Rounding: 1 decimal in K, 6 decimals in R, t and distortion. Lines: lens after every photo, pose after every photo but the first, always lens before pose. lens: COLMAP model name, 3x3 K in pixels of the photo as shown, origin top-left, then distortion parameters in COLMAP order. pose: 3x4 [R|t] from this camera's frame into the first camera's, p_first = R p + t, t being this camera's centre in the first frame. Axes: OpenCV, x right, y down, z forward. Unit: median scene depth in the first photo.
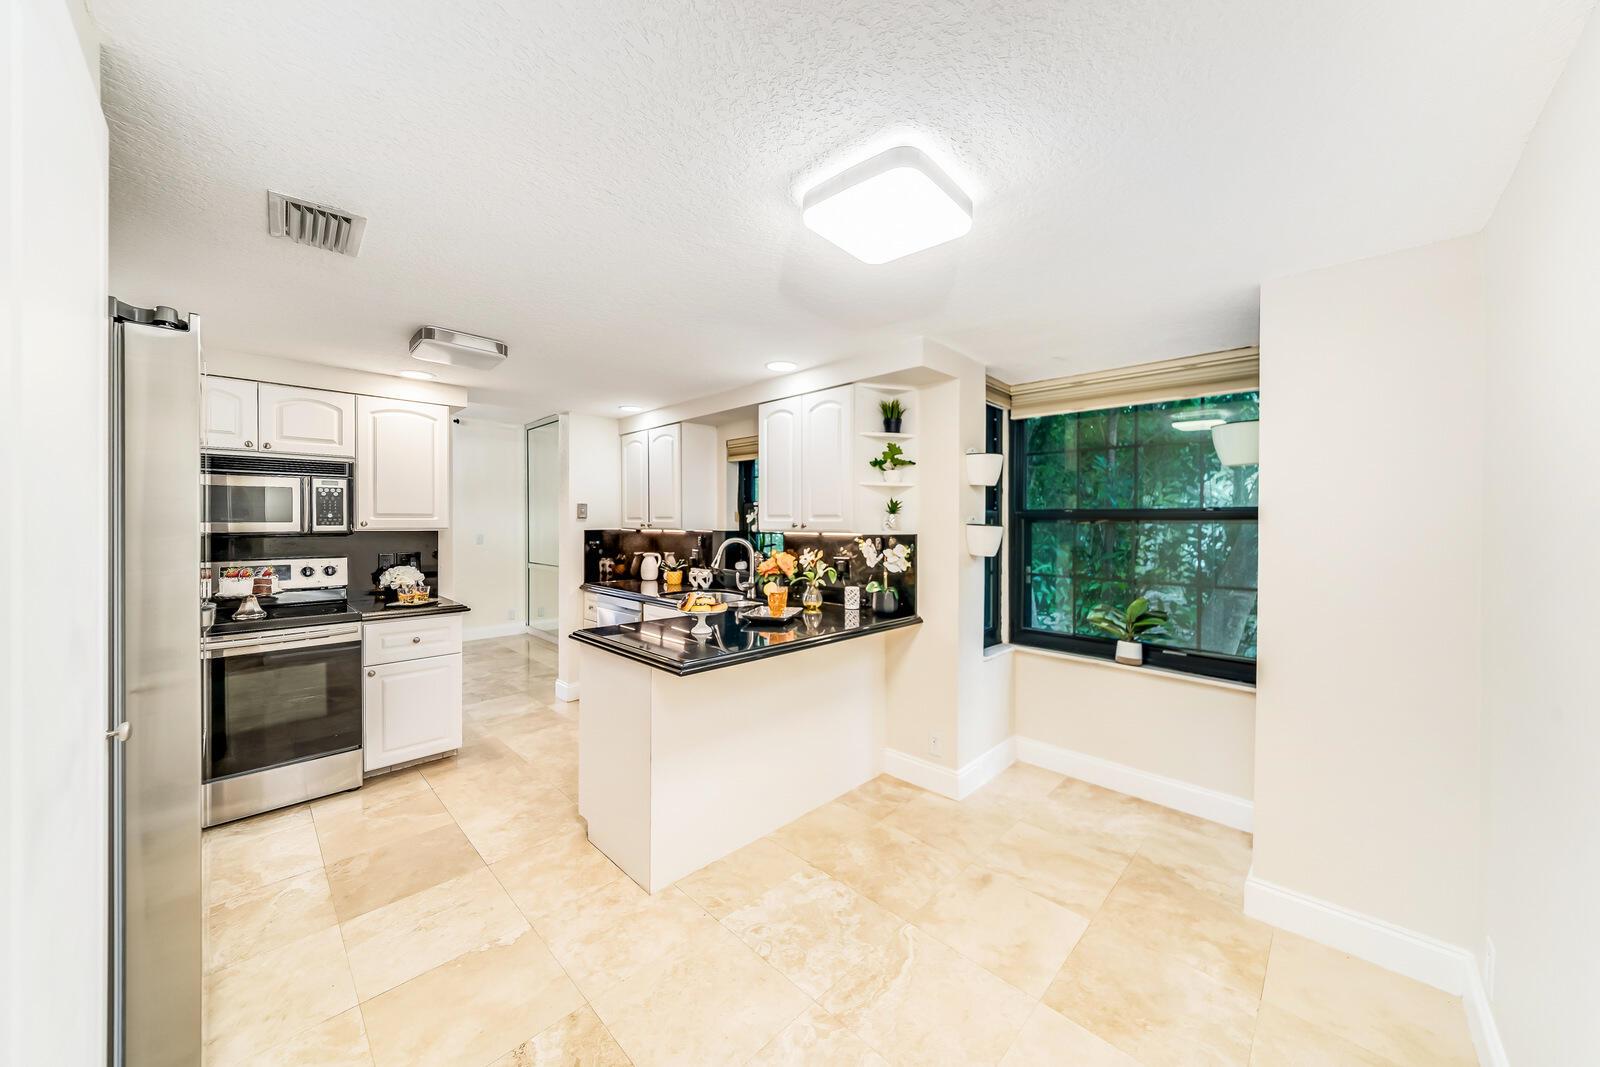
lens RADIAL K [[557.0, 0, 815.3], [0, 557.0, 524.1], [0, 0, 1]] dist [-0.003005, 0.000261]
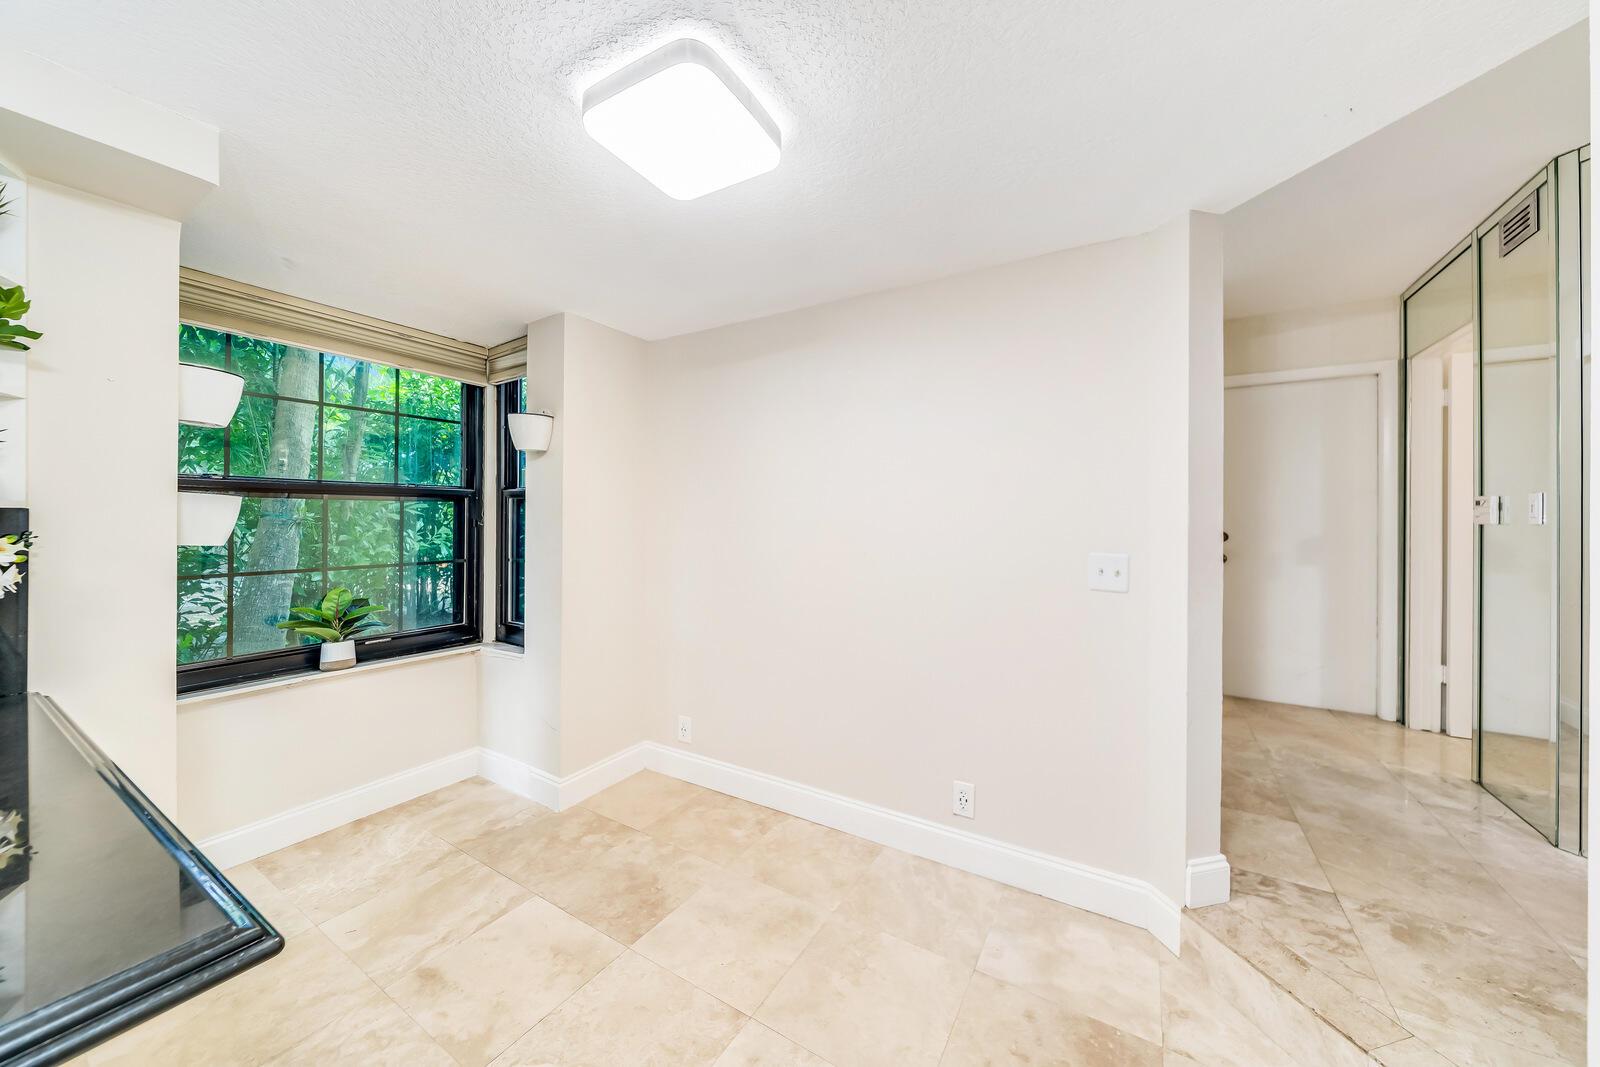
lens RADIAL K [[557.0, 0, 797.5], [0, 557.0, 519.0], [0, 0, 1]] dist [-0.003005, 0.000261]
pose [[-0.212839, -0.008178, 0.977053, -0.490423], [-0.003602, 0.999965, 0.007585, 0.026223], [-0.977081, -0.001905, -0.212861, 0.651030]]
